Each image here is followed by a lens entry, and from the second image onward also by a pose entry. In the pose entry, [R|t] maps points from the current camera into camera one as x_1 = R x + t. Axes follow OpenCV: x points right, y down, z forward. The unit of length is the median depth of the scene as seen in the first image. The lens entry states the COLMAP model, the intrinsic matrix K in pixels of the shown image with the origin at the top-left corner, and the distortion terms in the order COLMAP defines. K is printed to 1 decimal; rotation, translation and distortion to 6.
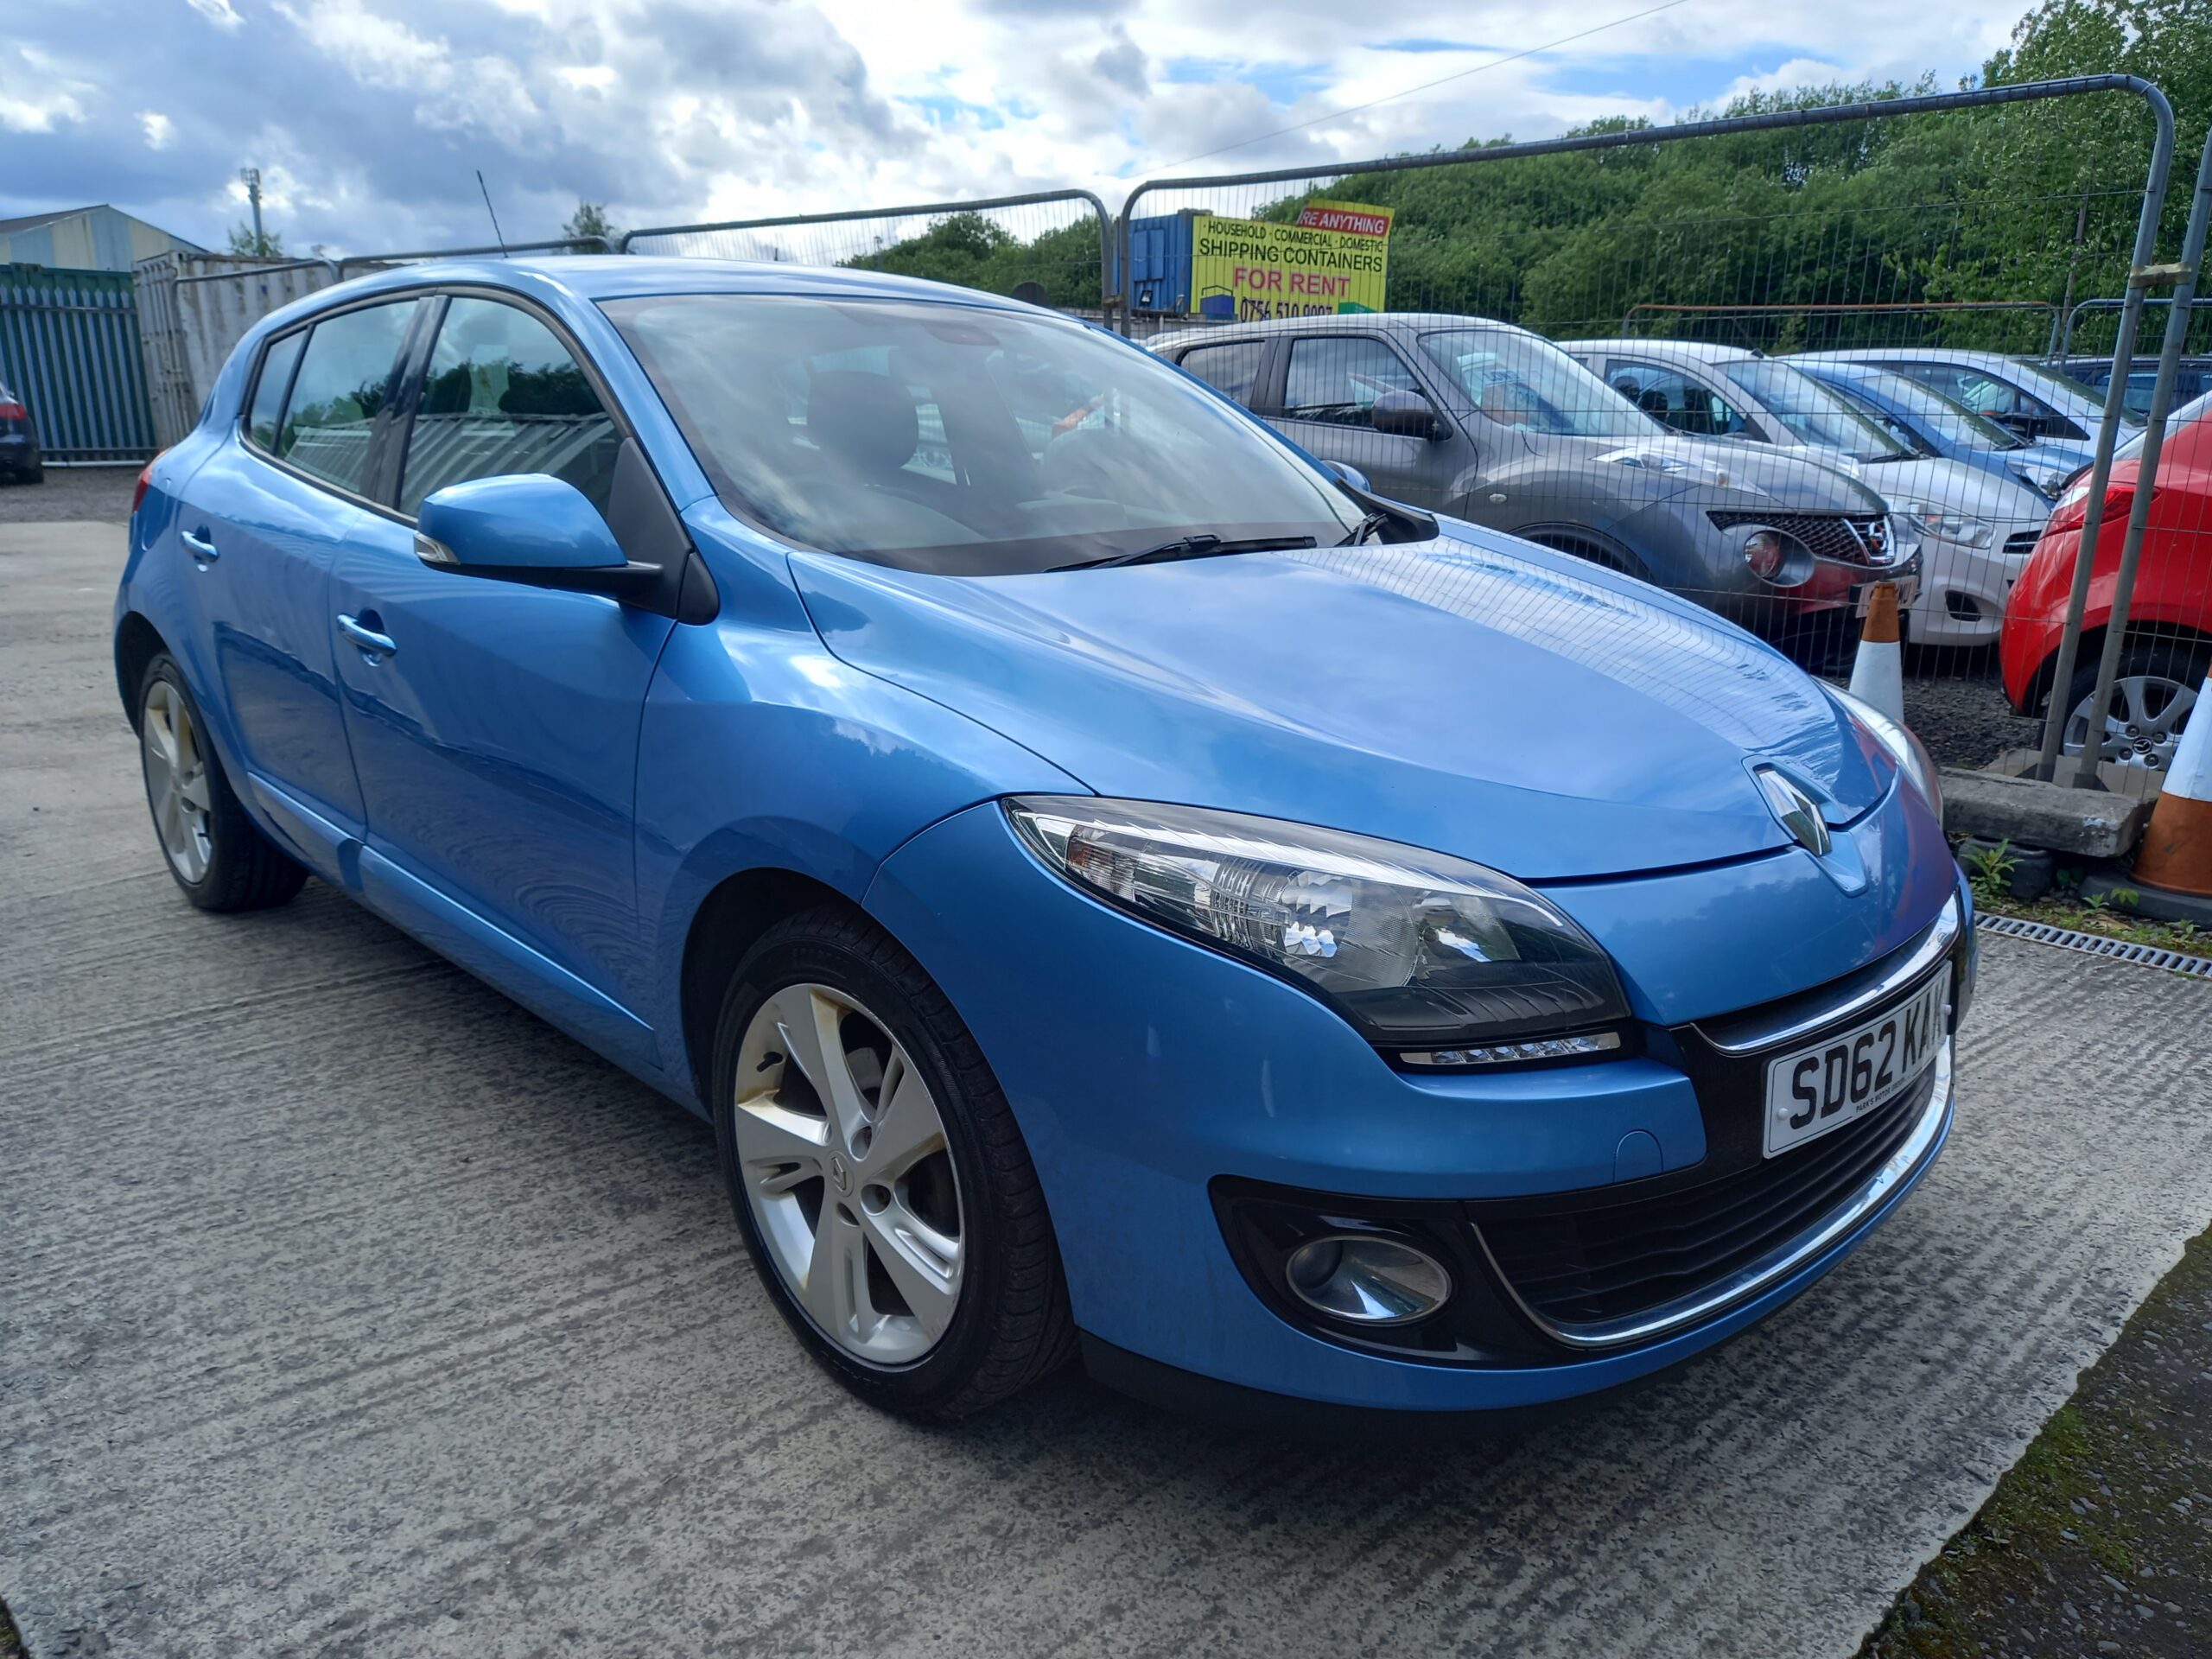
lens RADIAL K [[1617.8, 0, 1104.5], [0, 1617.8, 826.8], [0, 0, 1]] dist [0.071304, -0.074450]
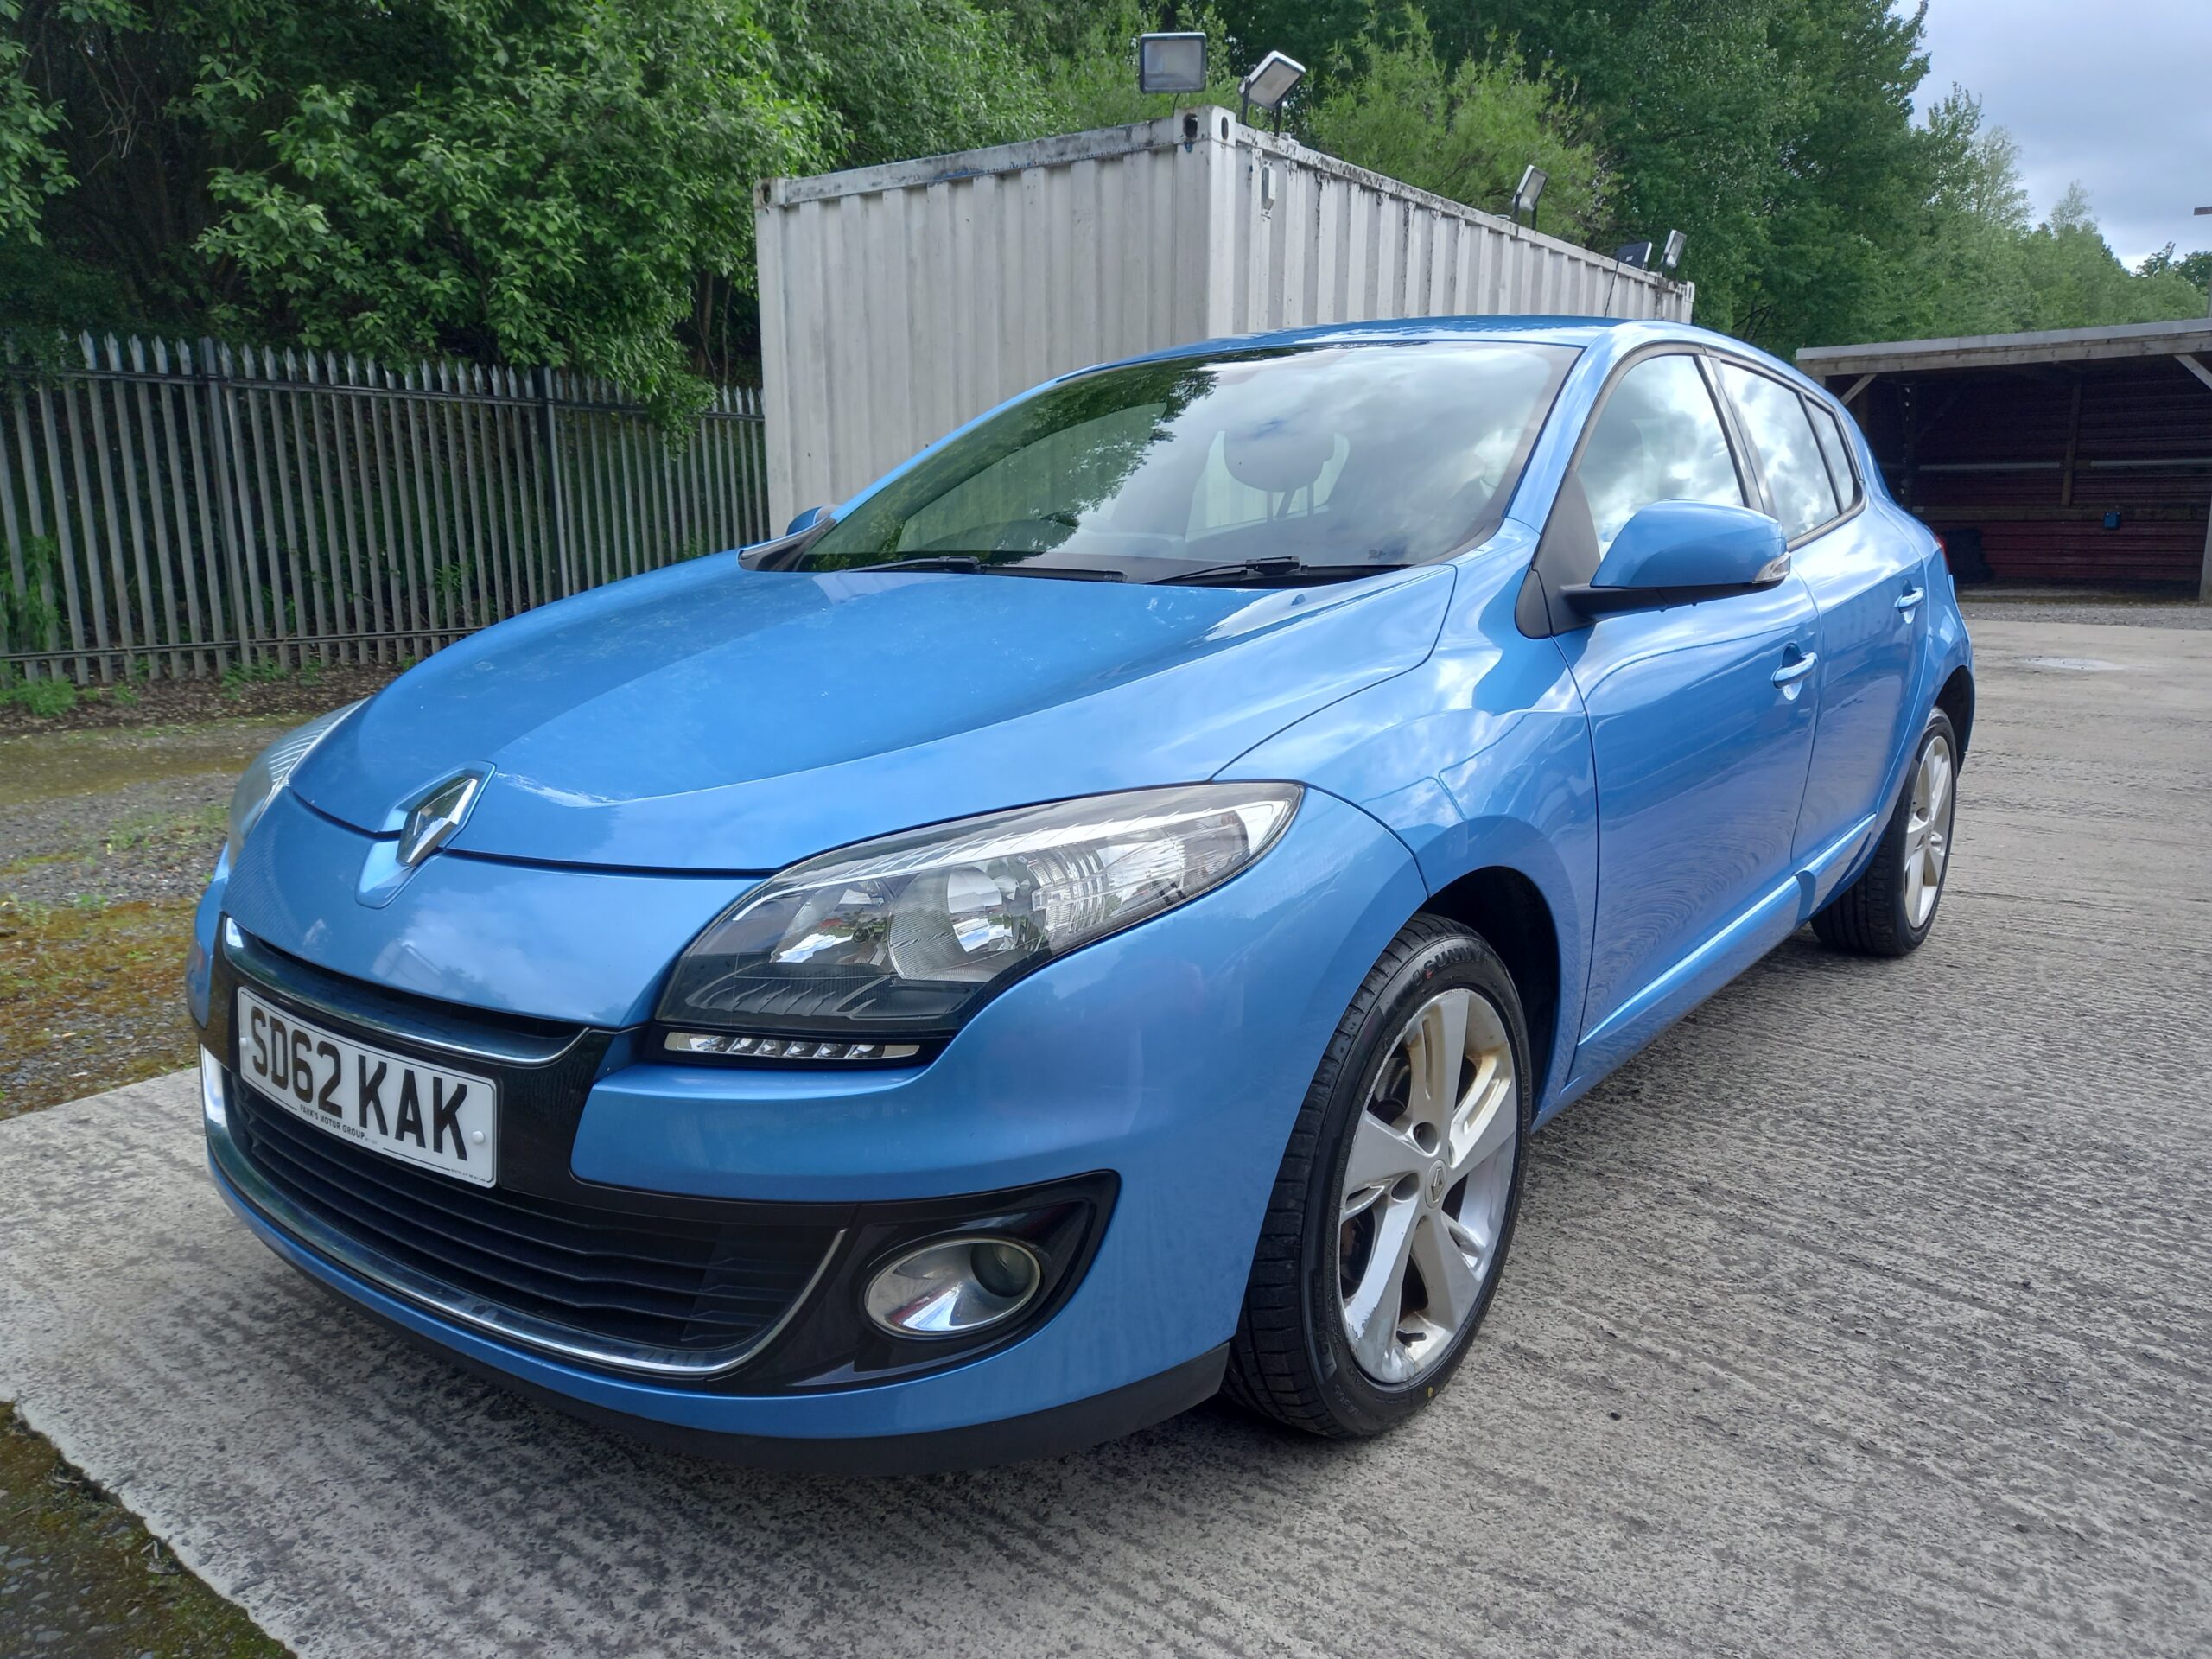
lens RADIAL K [[1624.1, 0, 1107.4], [0, 1624.1, 837.5], [0, 0, 1]] dist [0.065895, -0.064408]
pose [[0.148512, 0.181526, -0.972107, 1.293777], [-0.248823, 0.958242, 0.140924, -0.210318], [0.957095, 0.220954, 0.187478, 1.110615]]
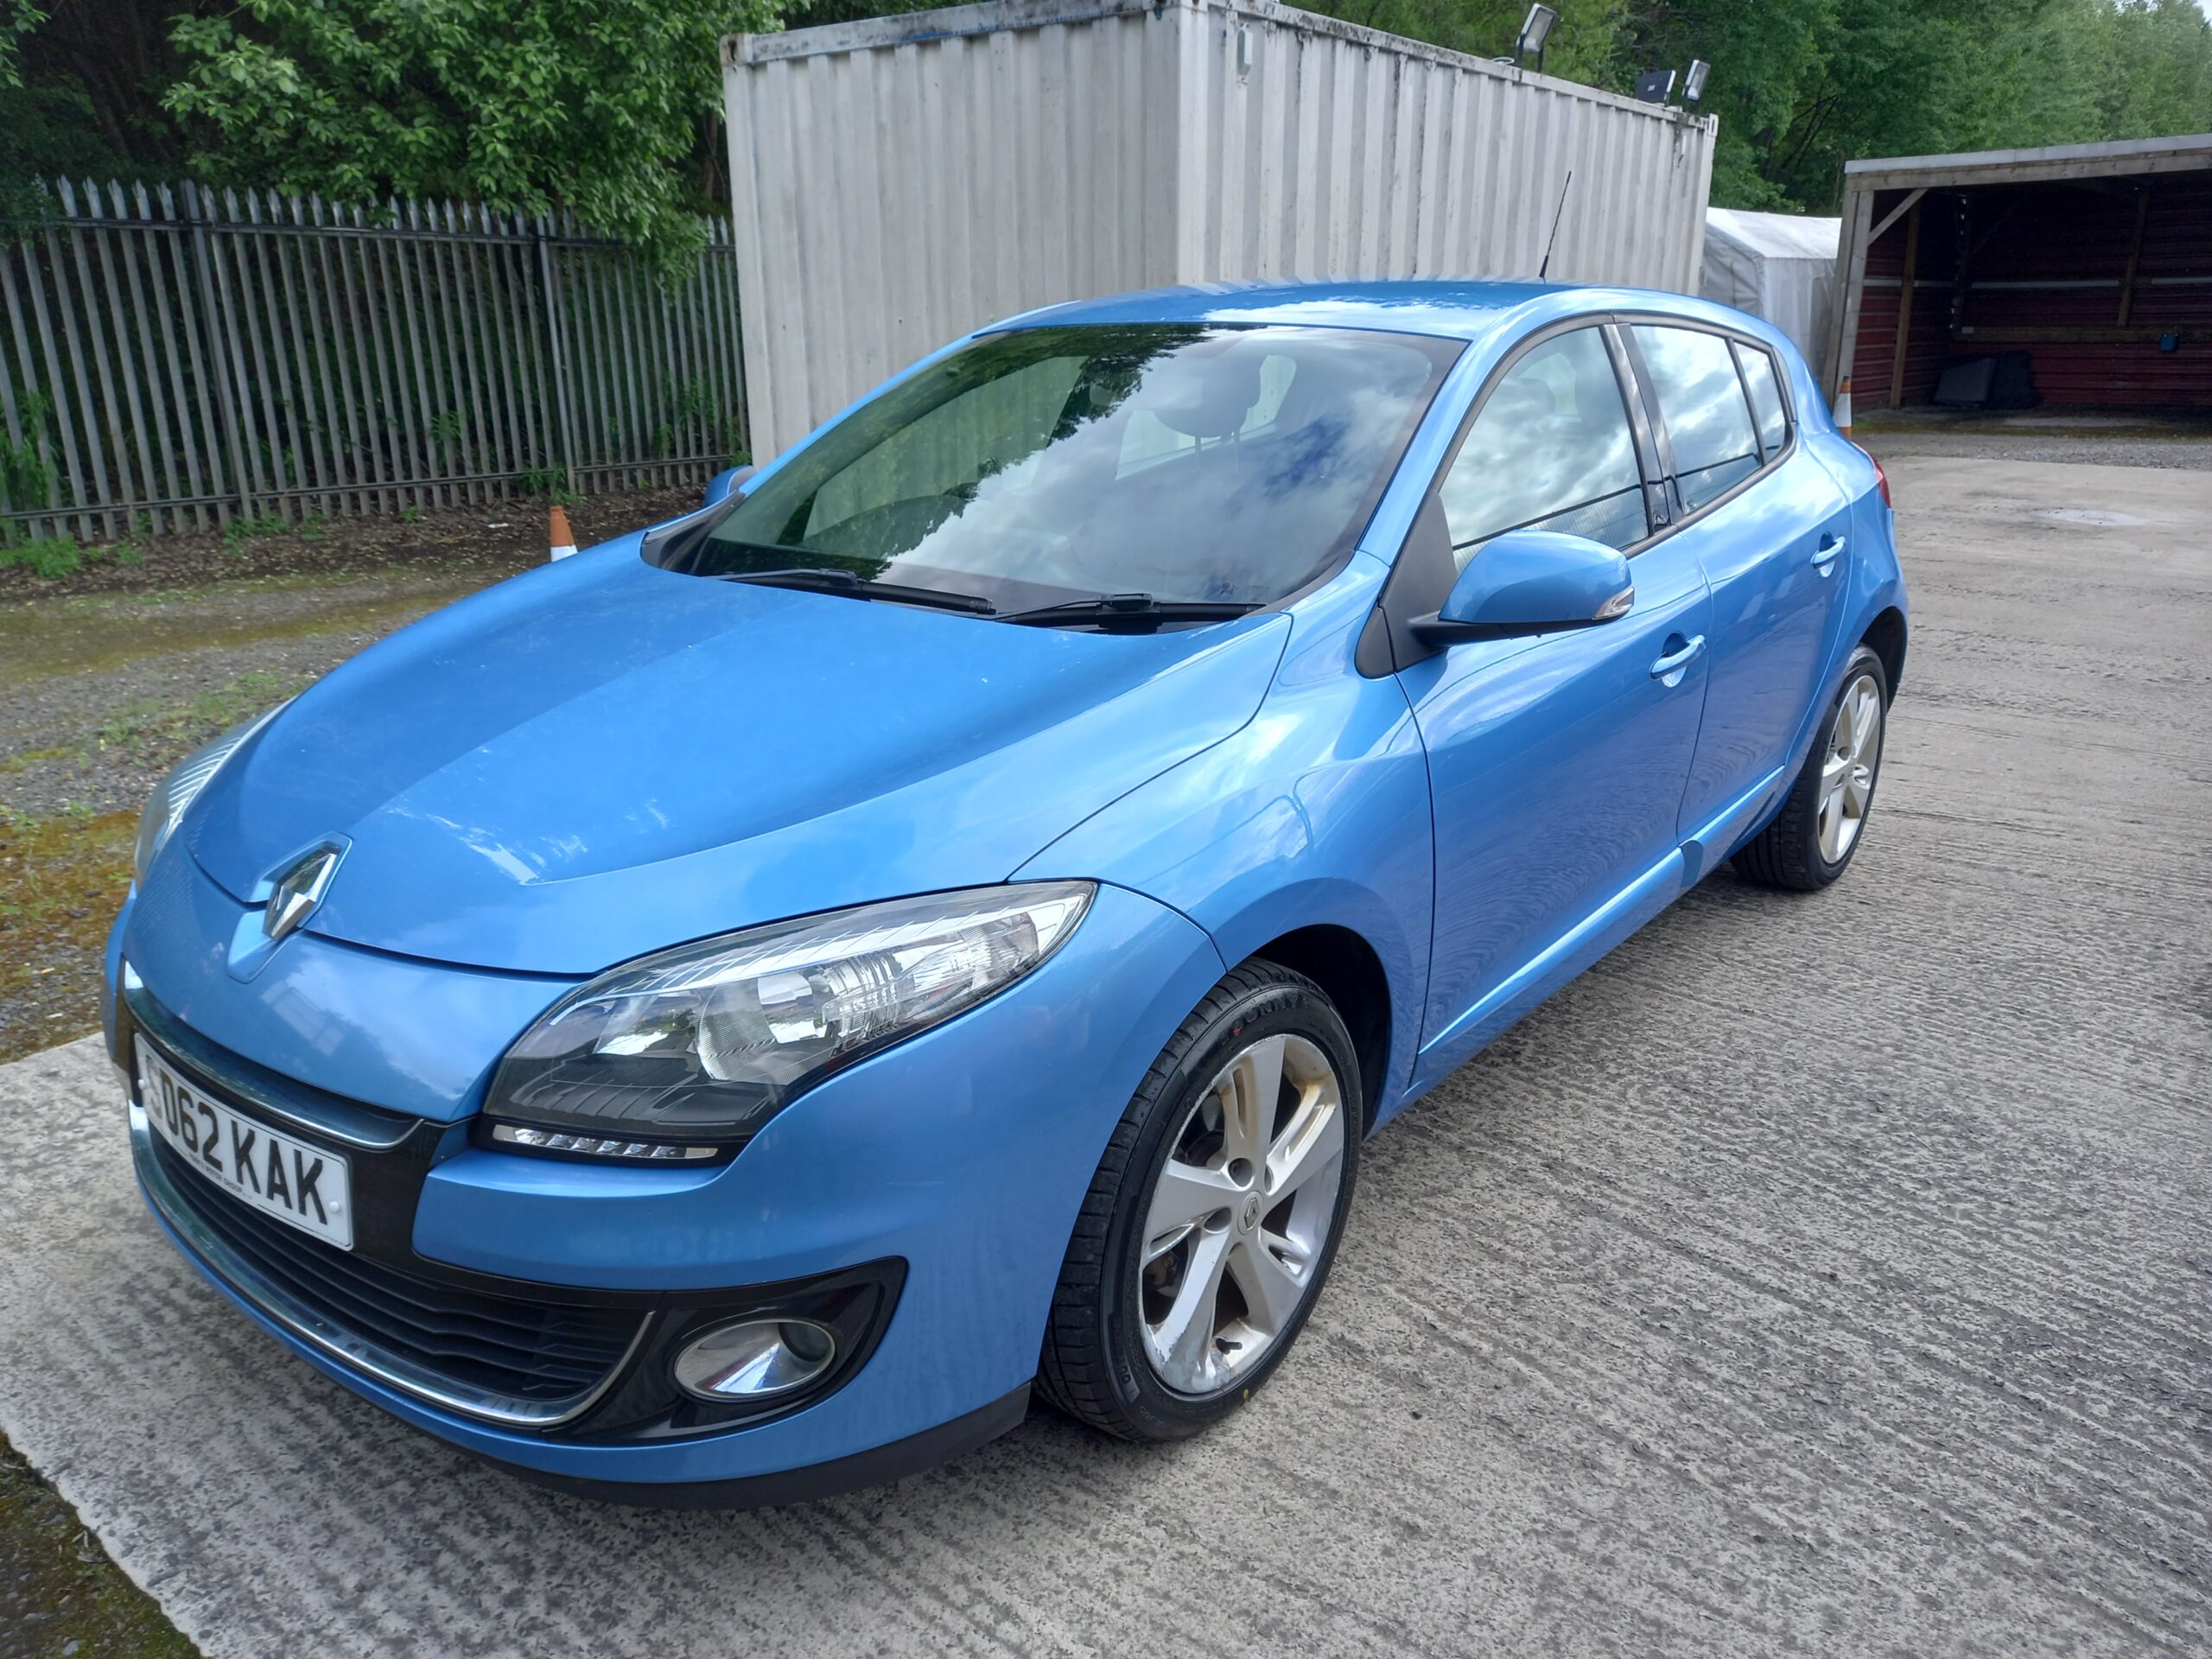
lens RADIAL K [[1625.7, 0, 1105.0], [0, 1625.7, 840.2], [0, 0, 1]] dist [0.061470, -0.056718]
pose [[0.126500, 0.292282, -0.947929, 1.325164], [-0.246234, 0.934949, 0.255420, -0.386998], [0.960920, 0.201102, 0.190241, 1.186390]]
